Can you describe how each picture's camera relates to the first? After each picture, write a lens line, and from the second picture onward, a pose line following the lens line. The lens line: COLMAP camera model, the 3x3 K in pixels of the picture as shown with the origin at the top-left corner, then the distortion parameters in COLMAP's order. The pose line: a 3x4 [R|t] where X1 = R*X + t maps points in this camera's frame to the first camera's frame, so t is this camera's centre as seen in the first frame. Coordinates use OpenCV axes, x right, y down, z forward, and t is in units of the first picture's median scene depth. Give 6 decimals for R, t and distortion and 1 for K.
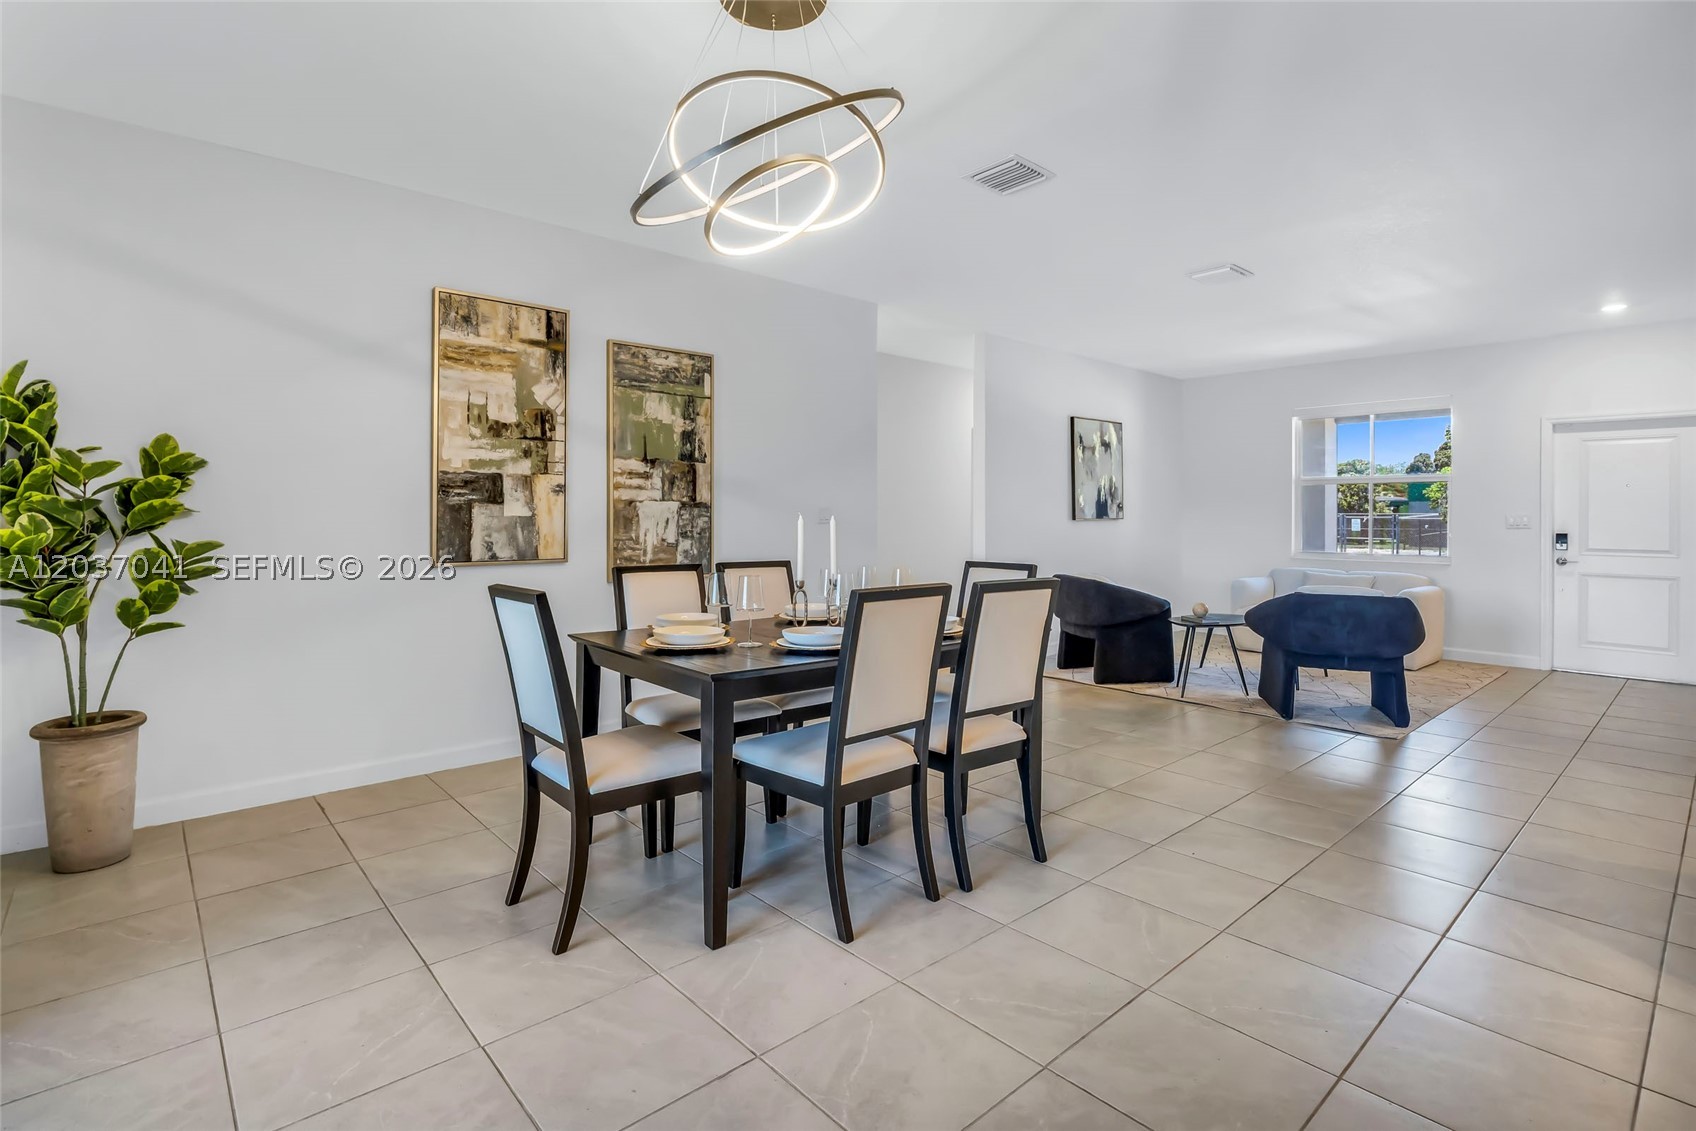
lens RADIAL K [[801.4, 0, 846.2], [0, 801.4, 518.2], [0, 0, 1]] dist [-0.027319, 0.000688]
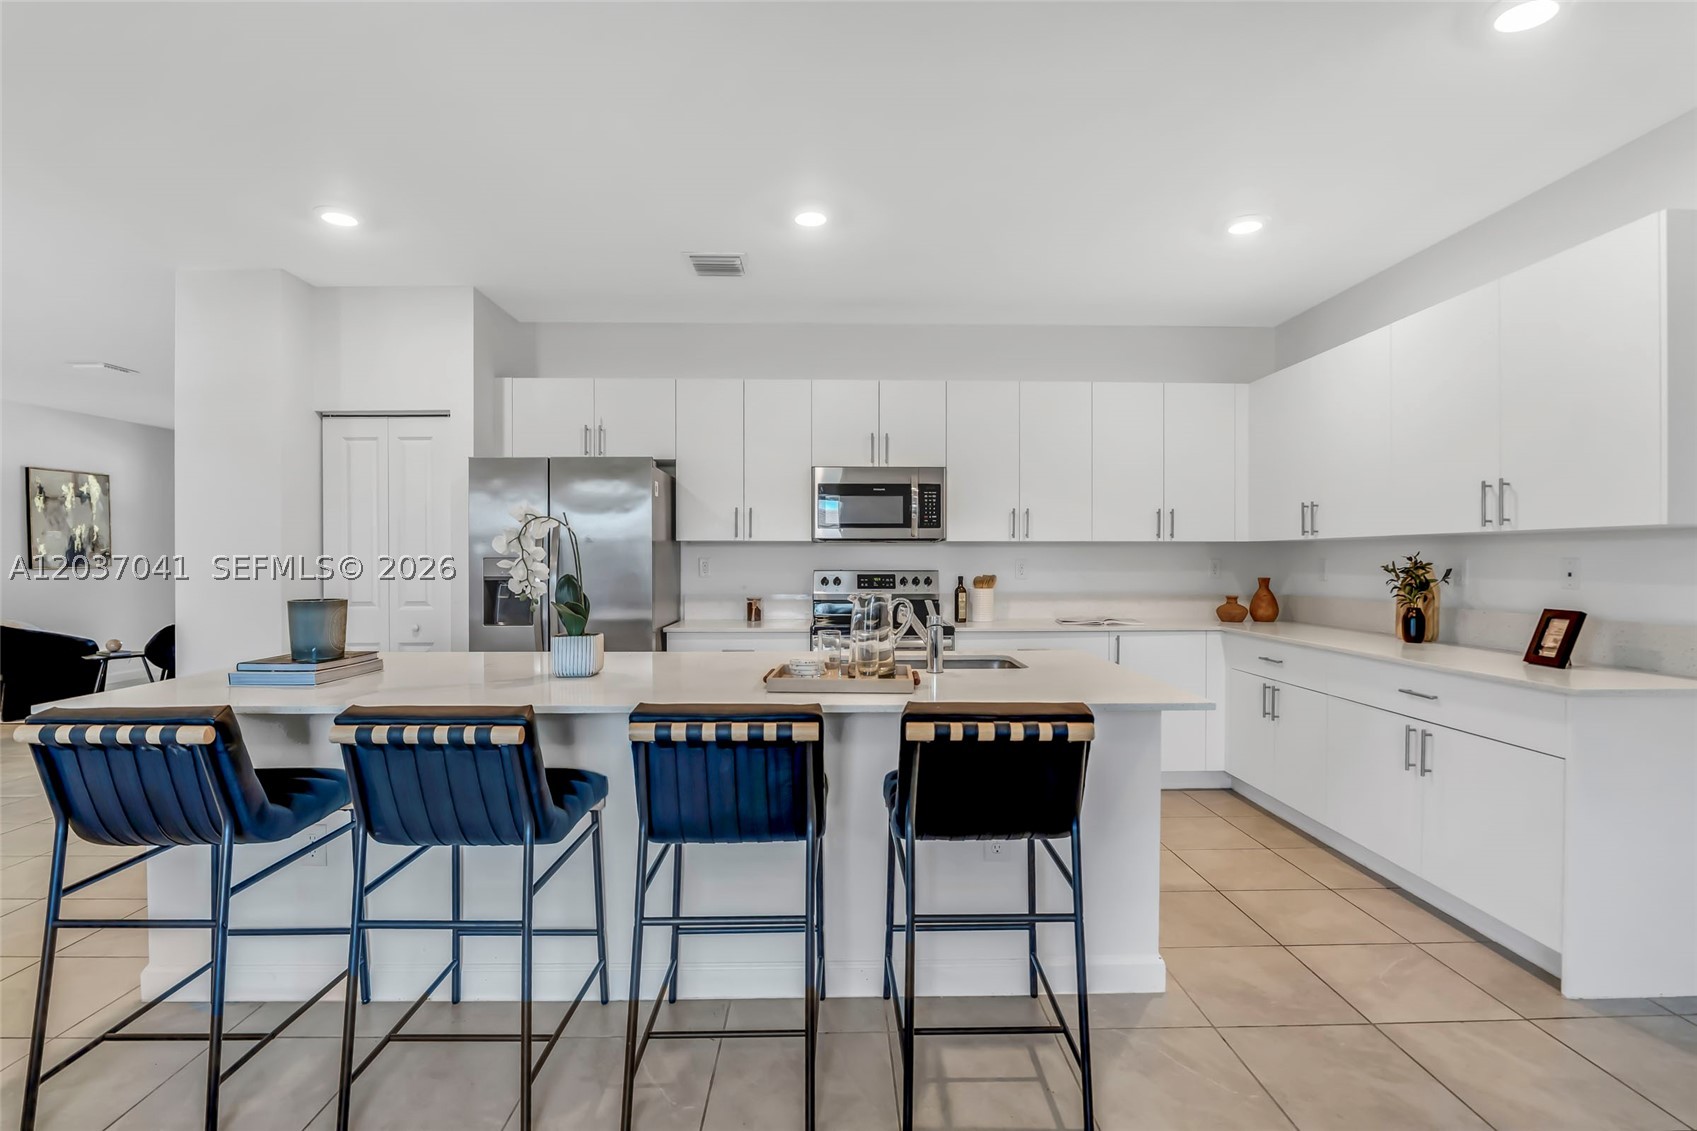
lens RADIAL K [[805.3, 0, 848.5], [0, 805.3, 565.5], [0, 0, 1]] dist [-0.020308, 0.001055]
pose [[0.643136, -0.012068, 0.765657, 0.303728], [0.003977, 0.999915, 0.012420, -0.016630], [-0.765742, -0.004943, 0.643129, -0.728844]]
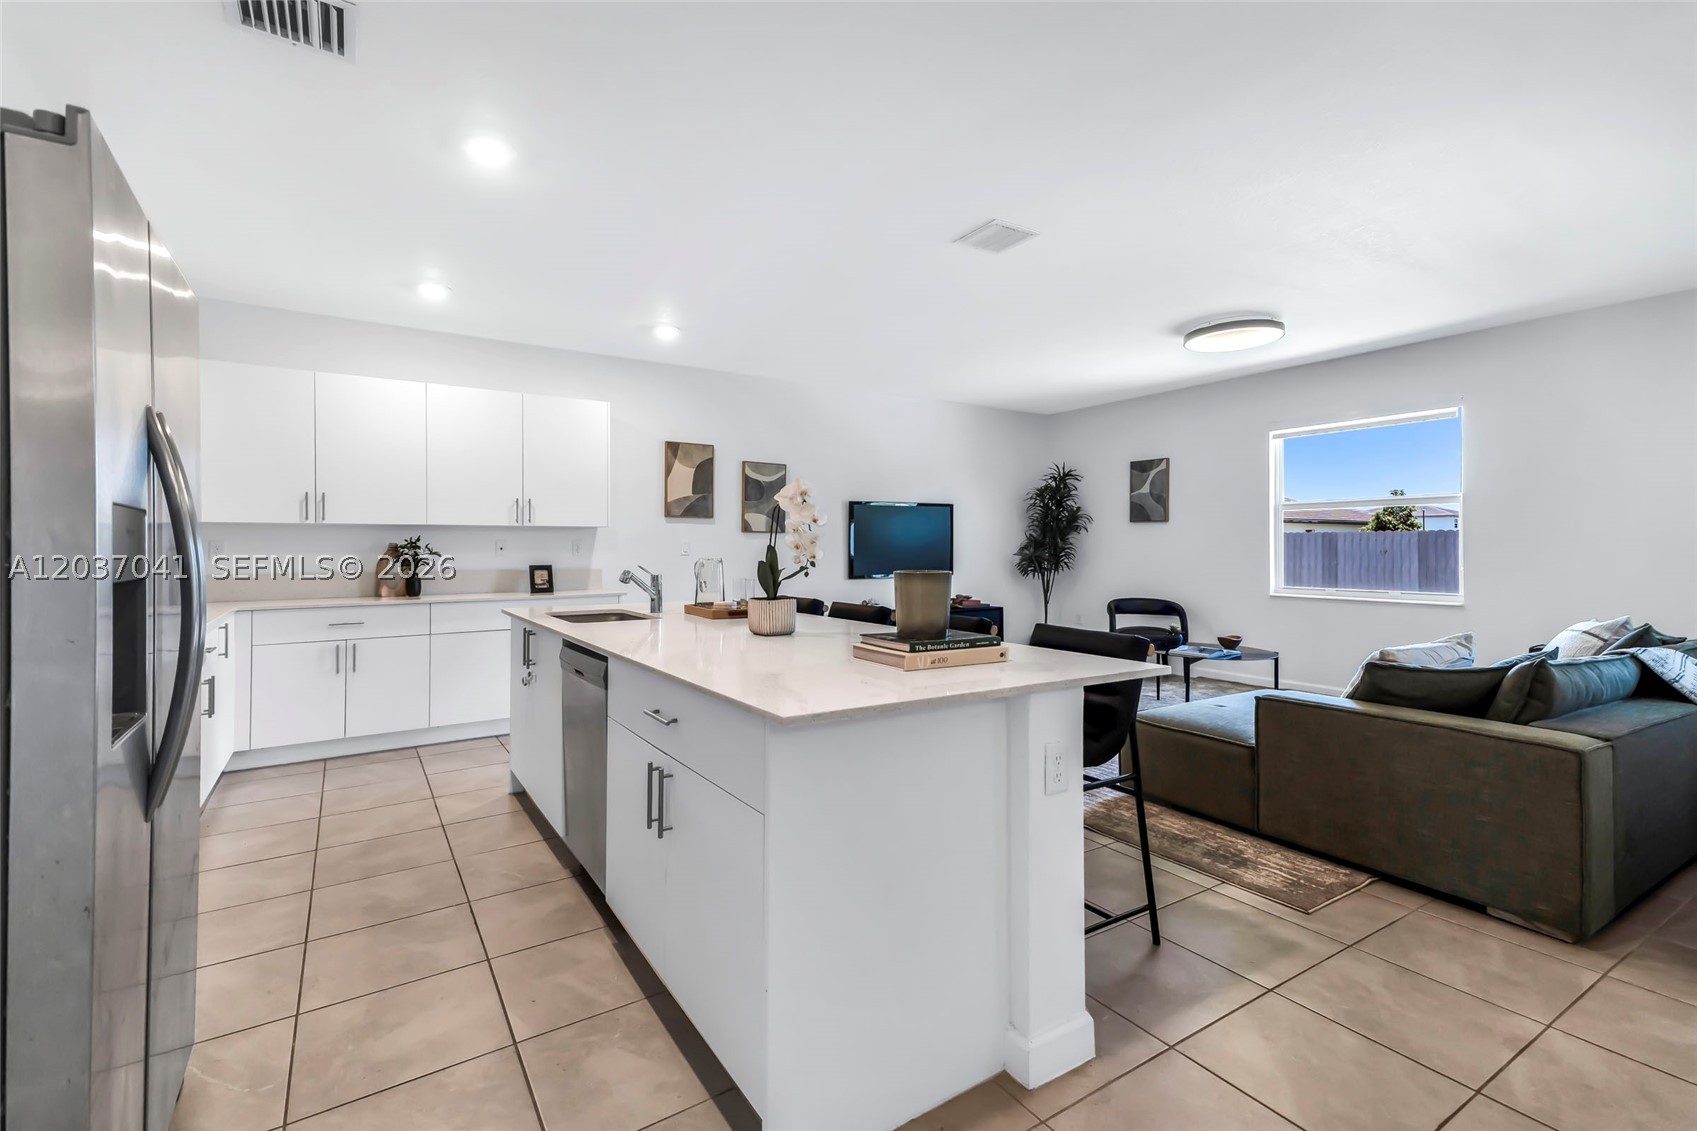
lens RADIAL K [[758.1, 0, 841.1], [0, 758.1, 540.3], [0, 0, 1]] dist [0.029729, -0.000311]
pose [[-0.988490, 0.001719, 0.151275, 0.469951], [0.000453, 0.999965, -0.008401, -0.001844], [-0.151284, -0.008236, -0.988456, 0.386944]]
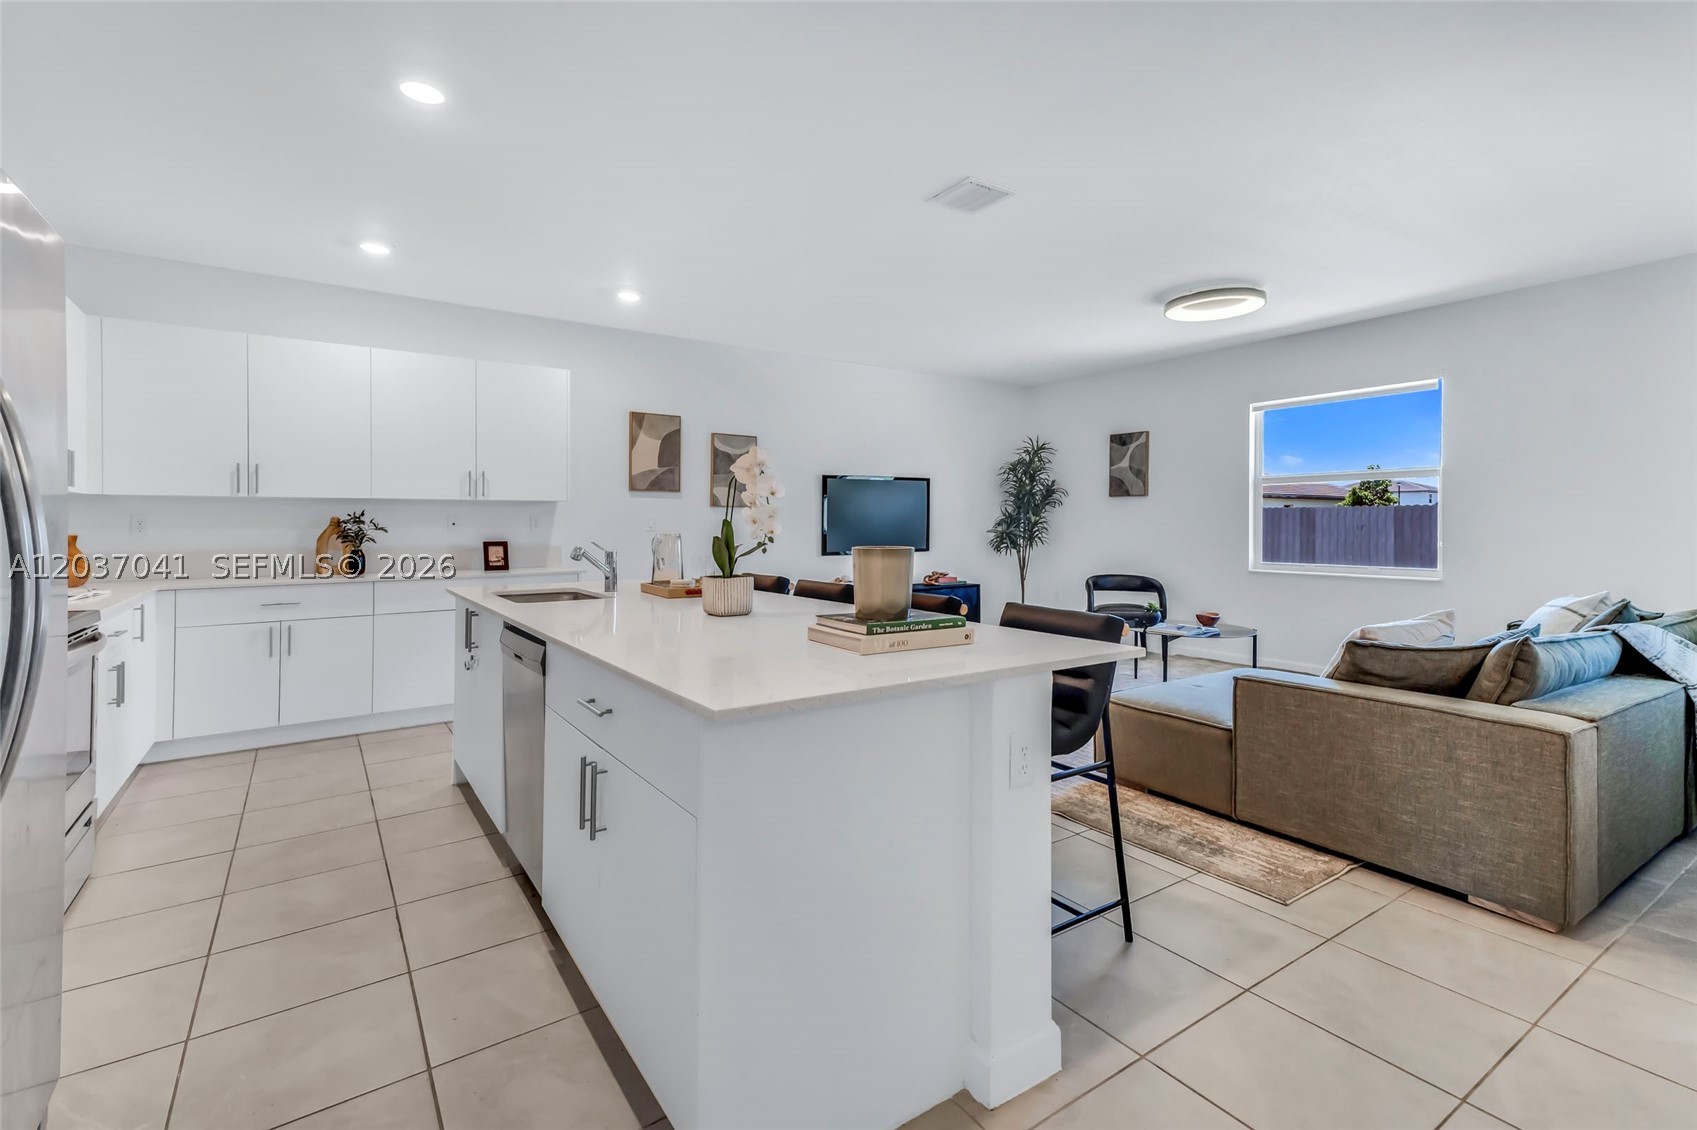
lens RADIAL K [[765.0, 0, 846.4], [0, 765.0, 524.3], [0, 0, 1]] dist [0.031449, -0.000822]
pose [[-0.992540, 0.000593, 0.121919, 0.456657], [0.000961, 0.999995, 0.002957, -0.001247], [-0.121917, 0.003052, -0.992536, 0.351287]]
